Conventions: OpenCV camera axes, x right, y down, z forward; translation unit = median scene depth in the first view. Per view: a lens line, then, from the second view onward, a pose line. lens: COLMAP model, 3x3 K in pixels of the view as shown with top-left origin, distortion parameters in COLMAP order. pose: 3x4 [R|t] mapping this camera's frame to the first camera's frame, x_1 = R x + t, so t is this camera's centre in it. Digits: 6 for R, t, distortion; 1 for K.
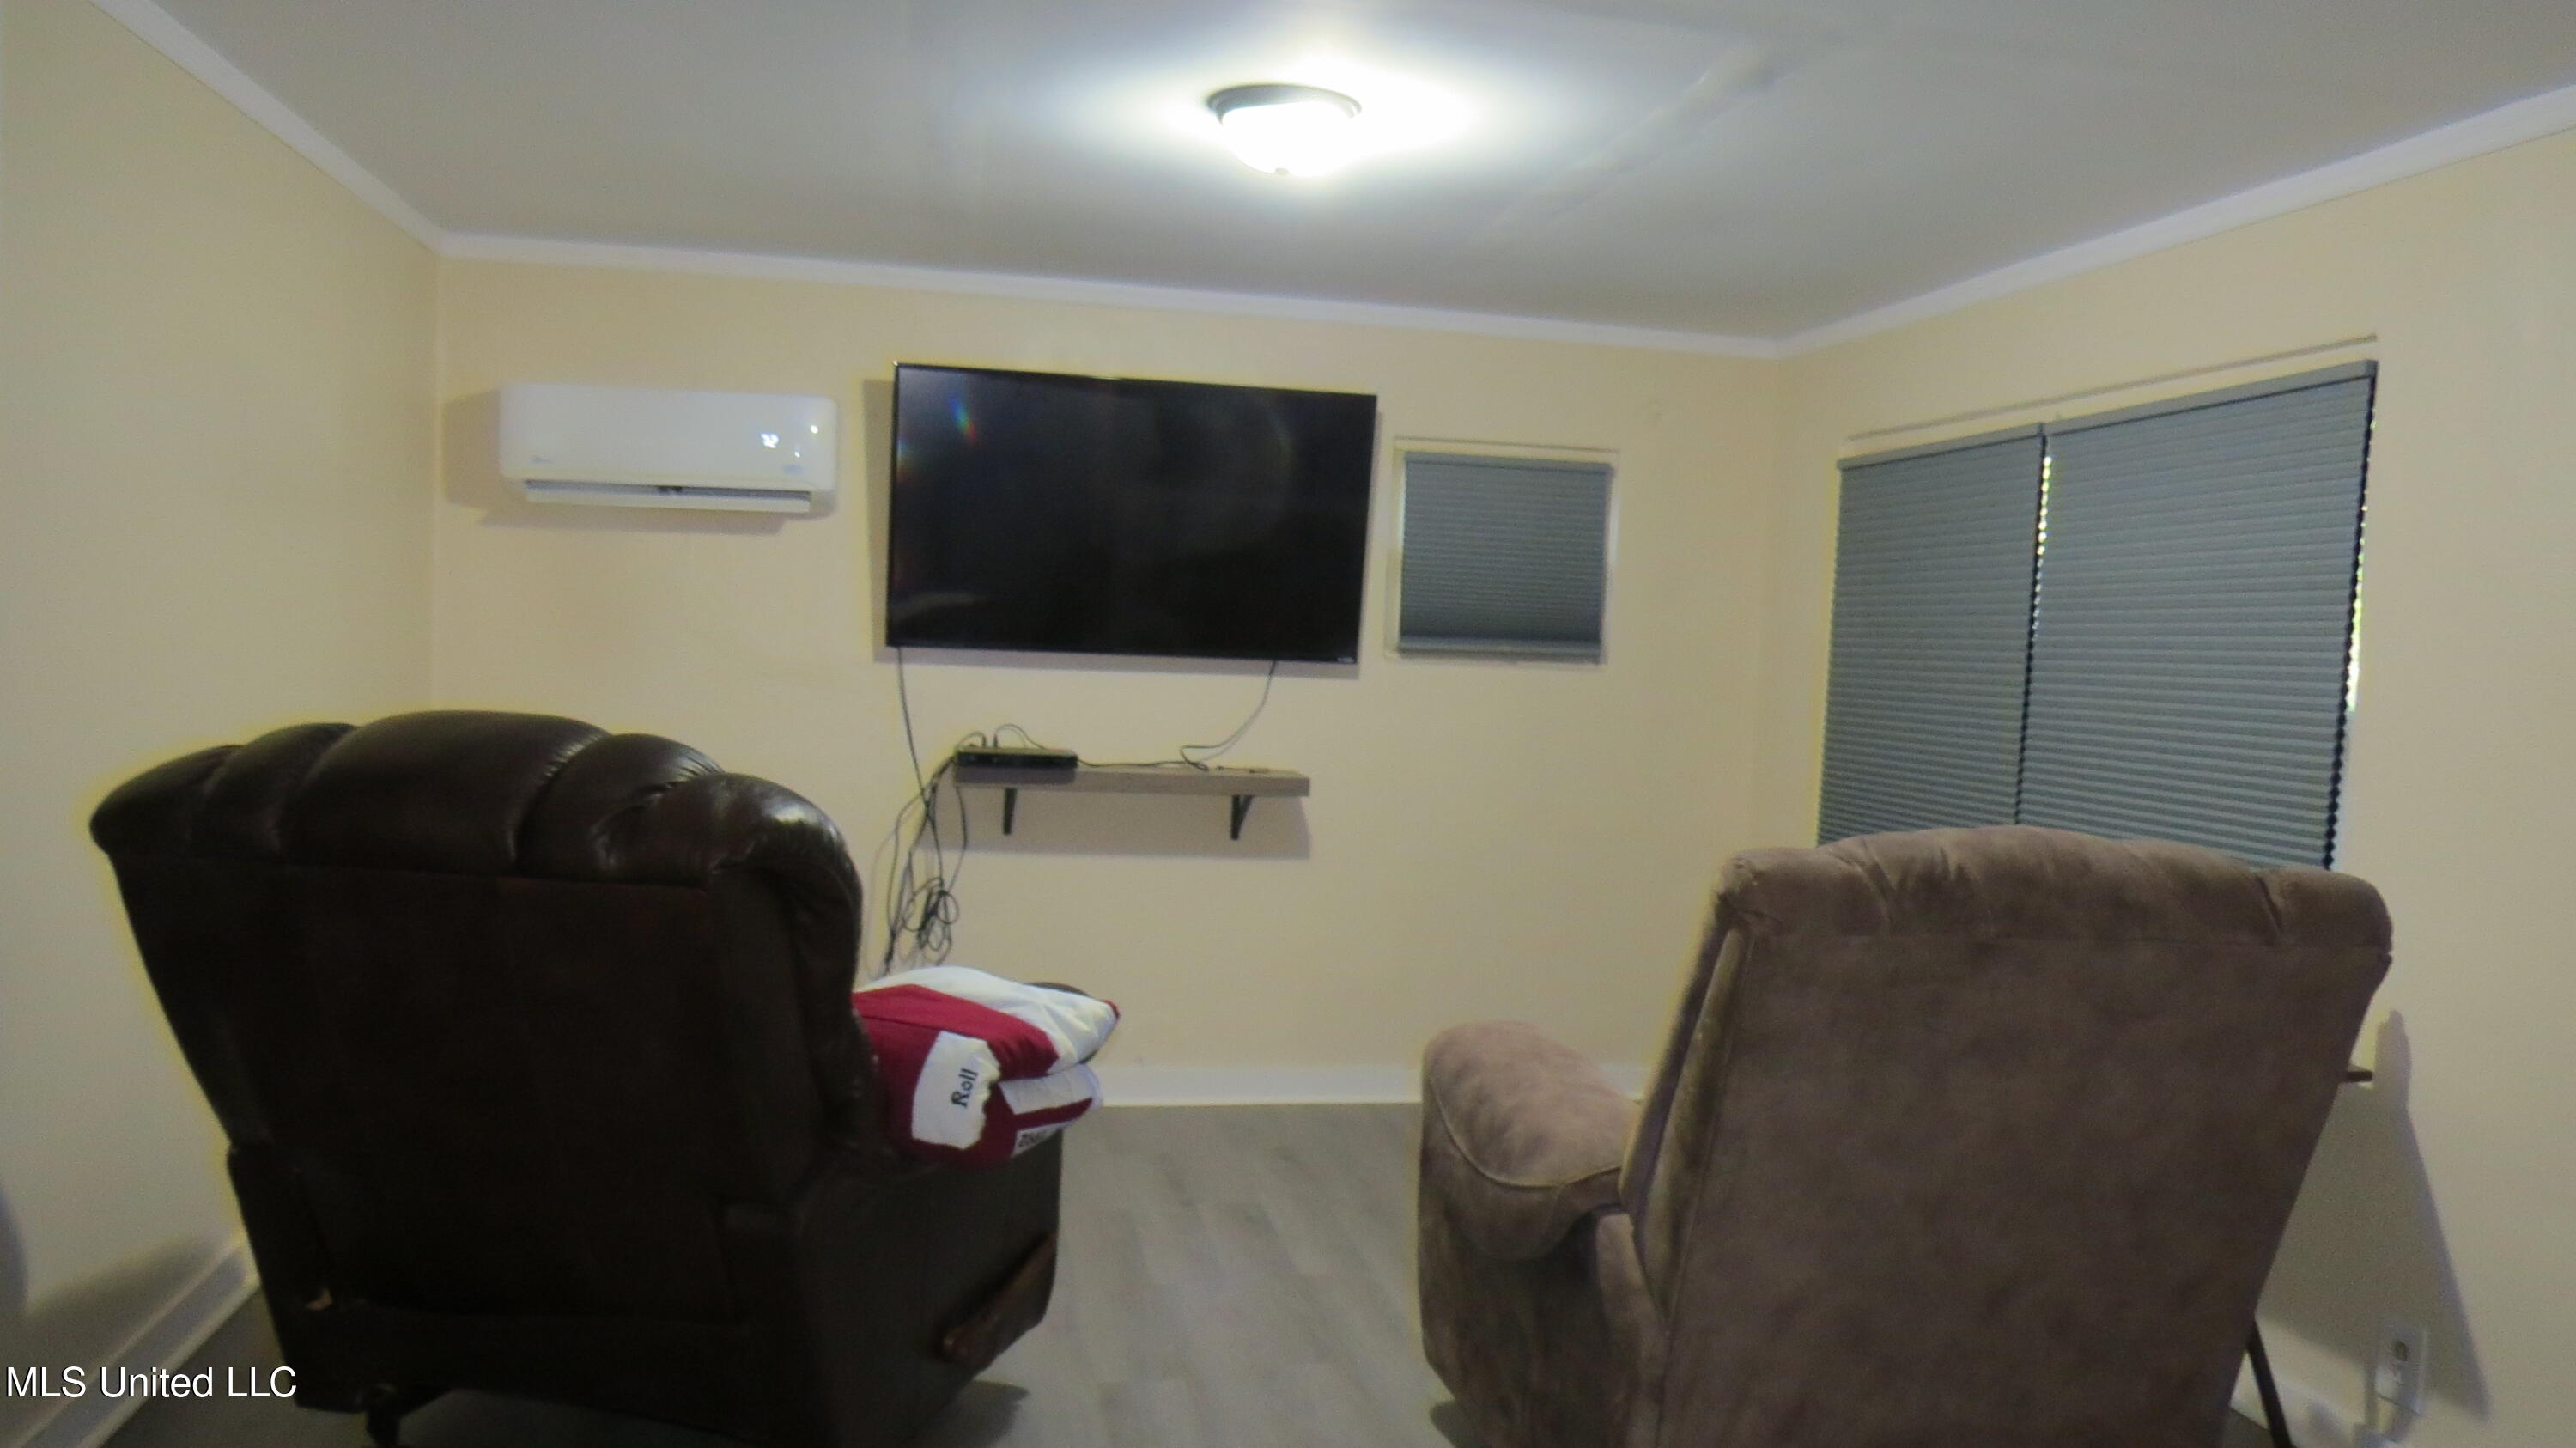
lens RADIAL K [[1899.5, 0, 1288.0], [0, 1899.5, 724.0], [0, 0, 1]] dist [0.032511, 0.002332]
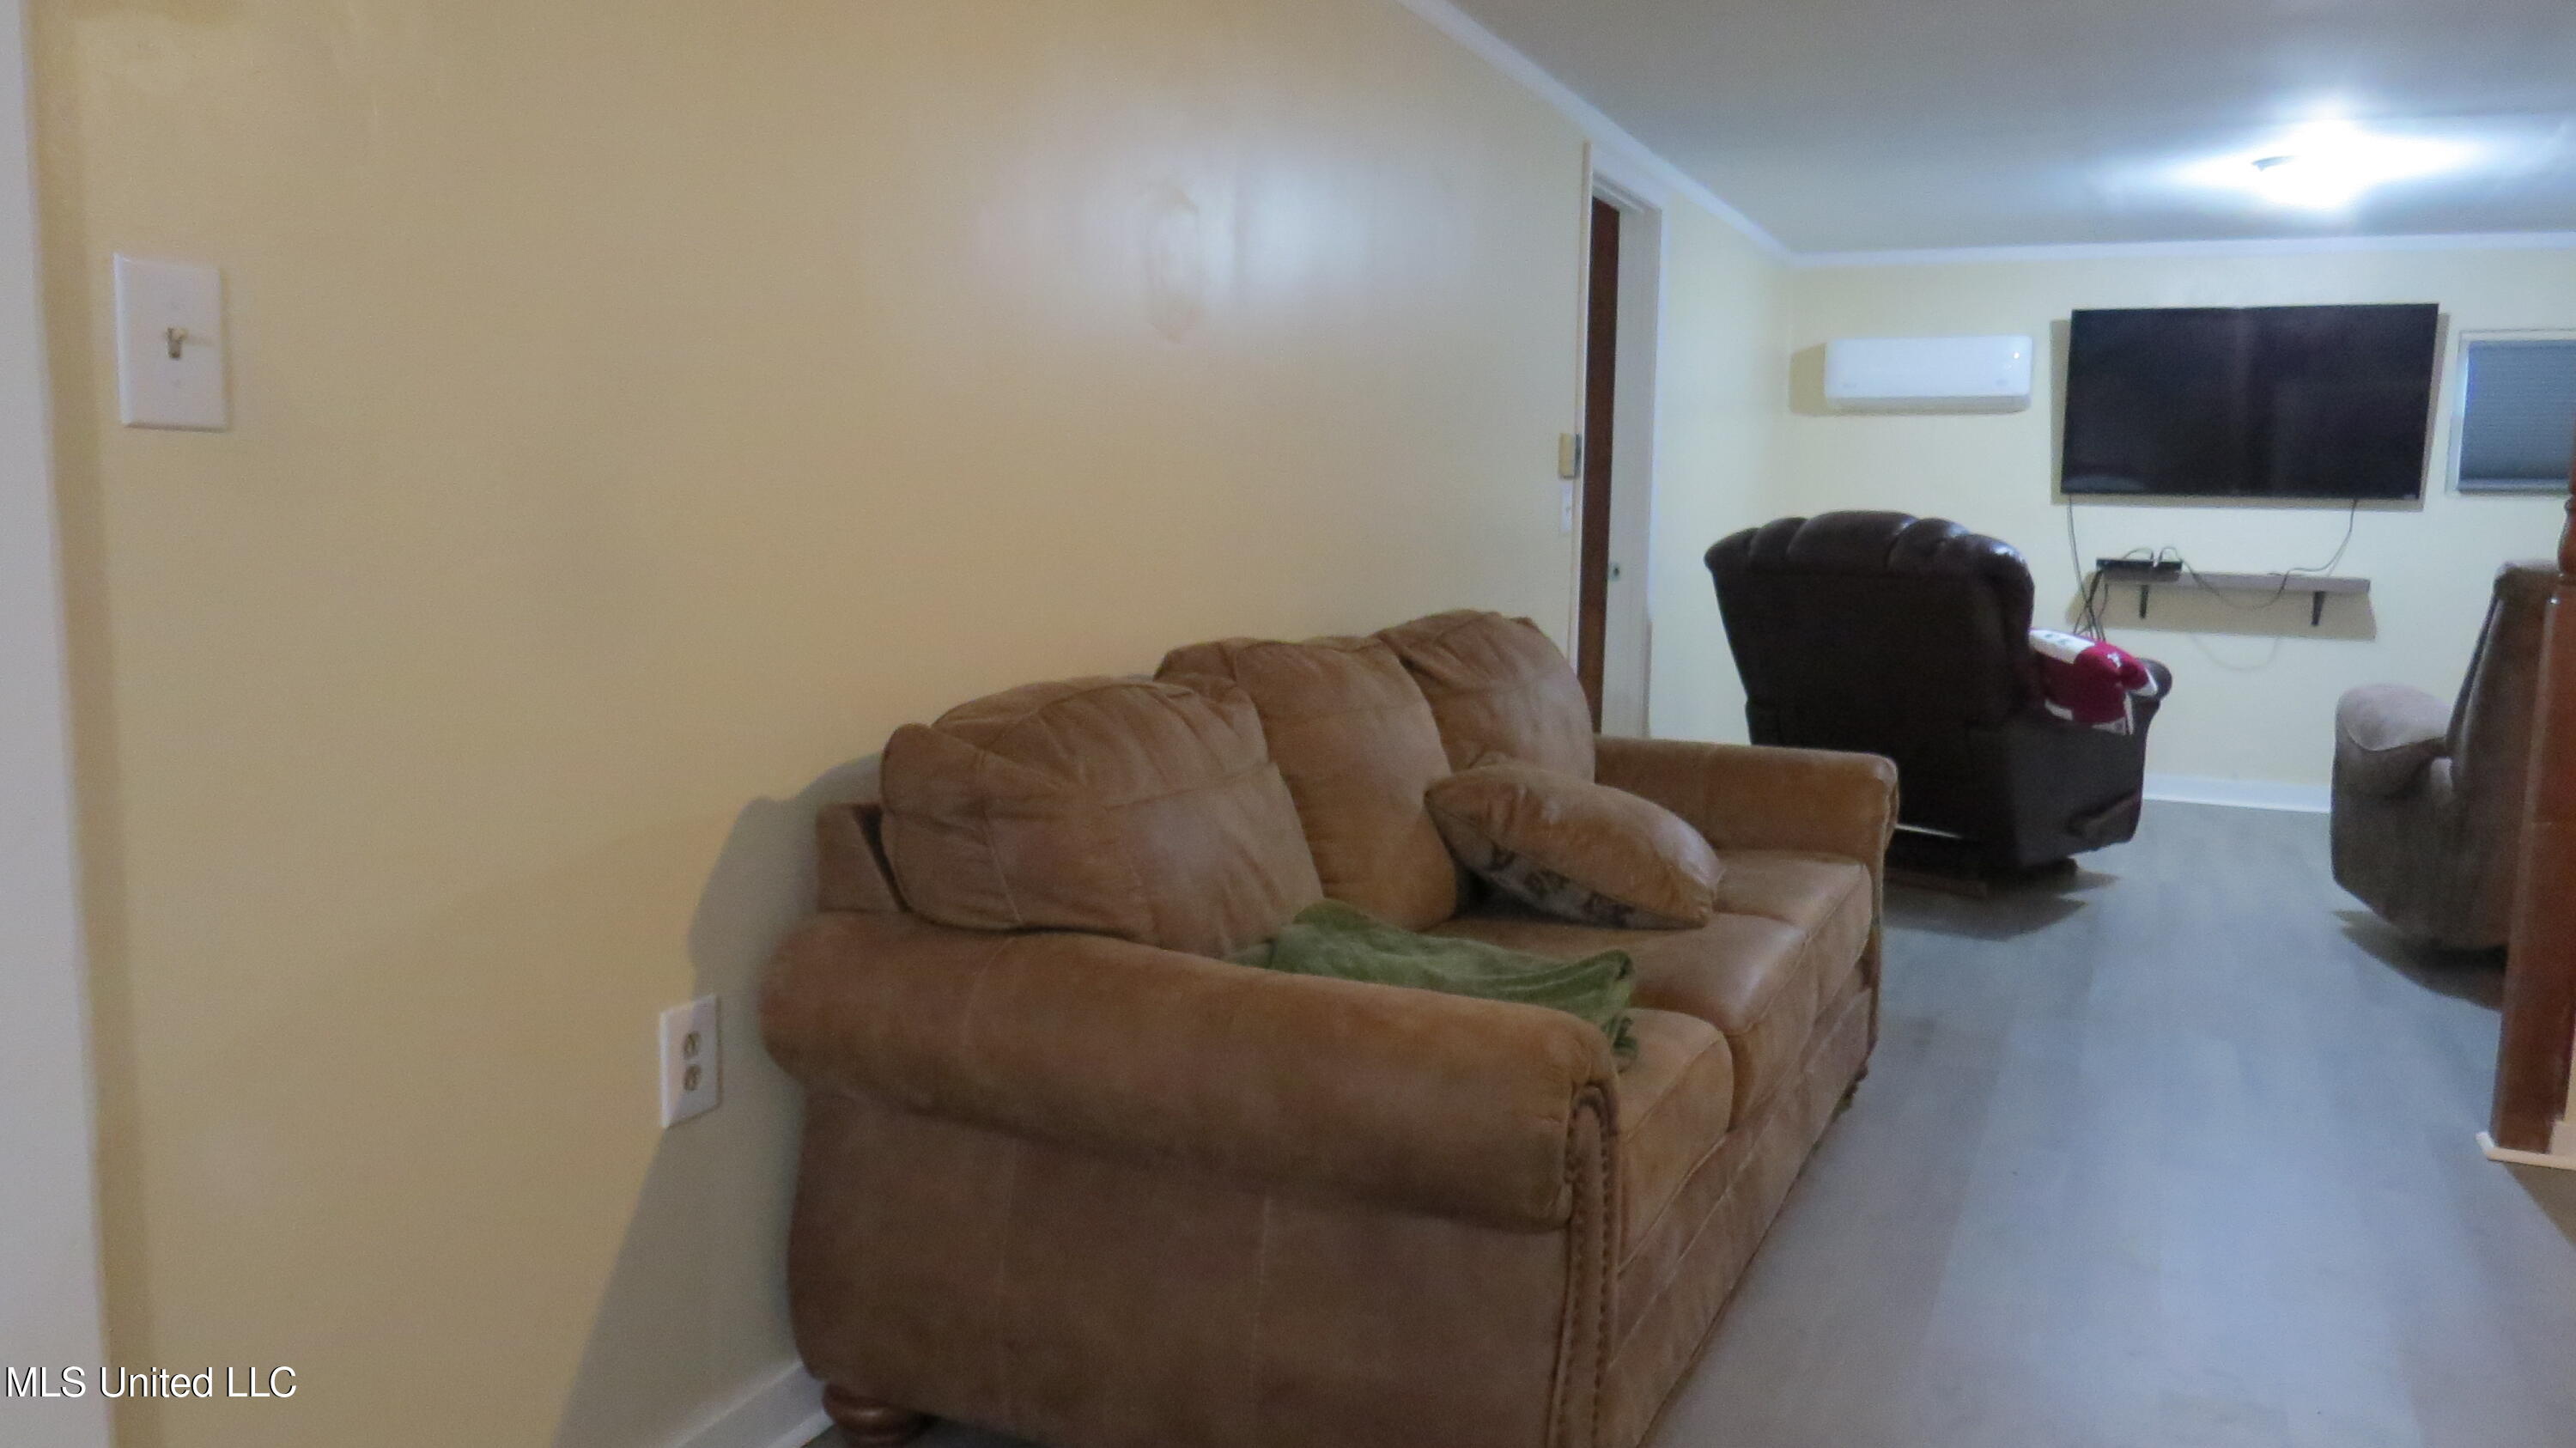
lens RADIAL K [[1852.3, 0, 1288.0], [0, 1852.3, 724.0], [0, 0, 1]] dist [-0.028013, -0.002294]
pose [[0.818421, 0.037799, -0.573375, 0.137530], [-0.008423, 0.998516, 0.053803, 0.068839], [0.574558, -0.039204, 0.817525, -0.583977]]
